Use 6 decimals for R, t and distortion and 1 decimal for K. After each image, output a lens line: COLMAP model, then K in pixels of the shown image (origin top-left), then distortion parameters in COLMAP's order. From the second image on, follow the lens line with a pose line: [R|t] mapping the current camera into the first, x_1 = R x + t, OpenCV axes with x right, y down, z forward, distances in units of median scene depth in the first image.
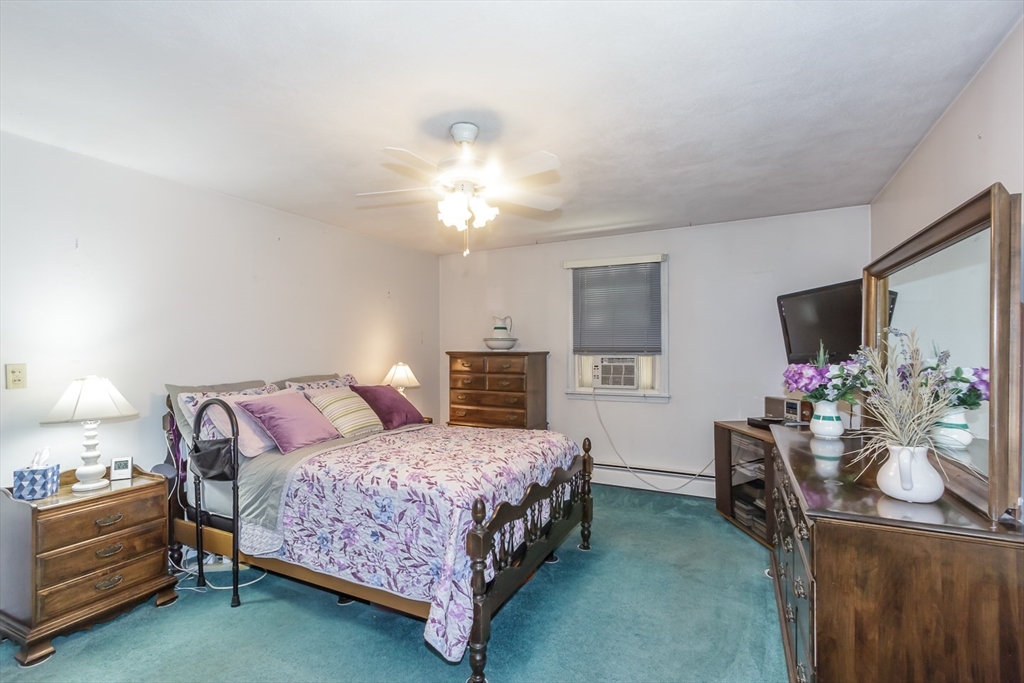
lens RADIAL K [[470.9, 0, 494.2], [0, 470.9, 361.9], [0, 0, 1]] dist [0.002816, 0.000106]
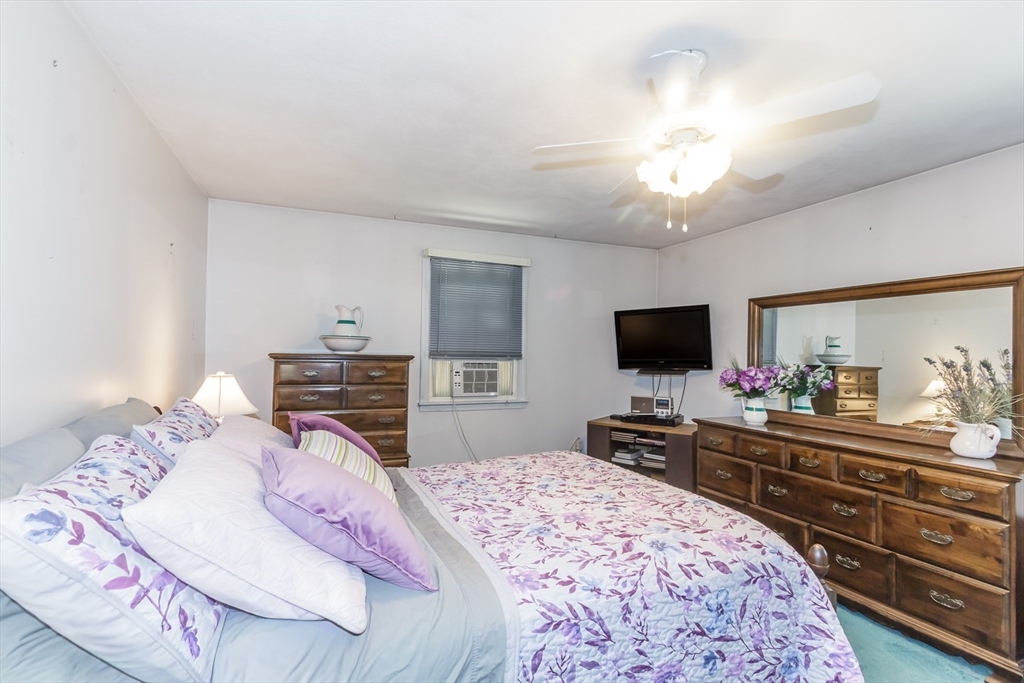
lens RADIAL K [[470.9, 0, 494.2], [0, 470.9, 361.9], [0, 0, 1]] dist [0.002816, 0.000106]
pose [[0.649798, -0.000871, 0.760106, -0.444925], [0.004807, 0.999984, -0.002964, -0.007882], [-0.760091, 0.005580, 0.649792, 0.404814]]
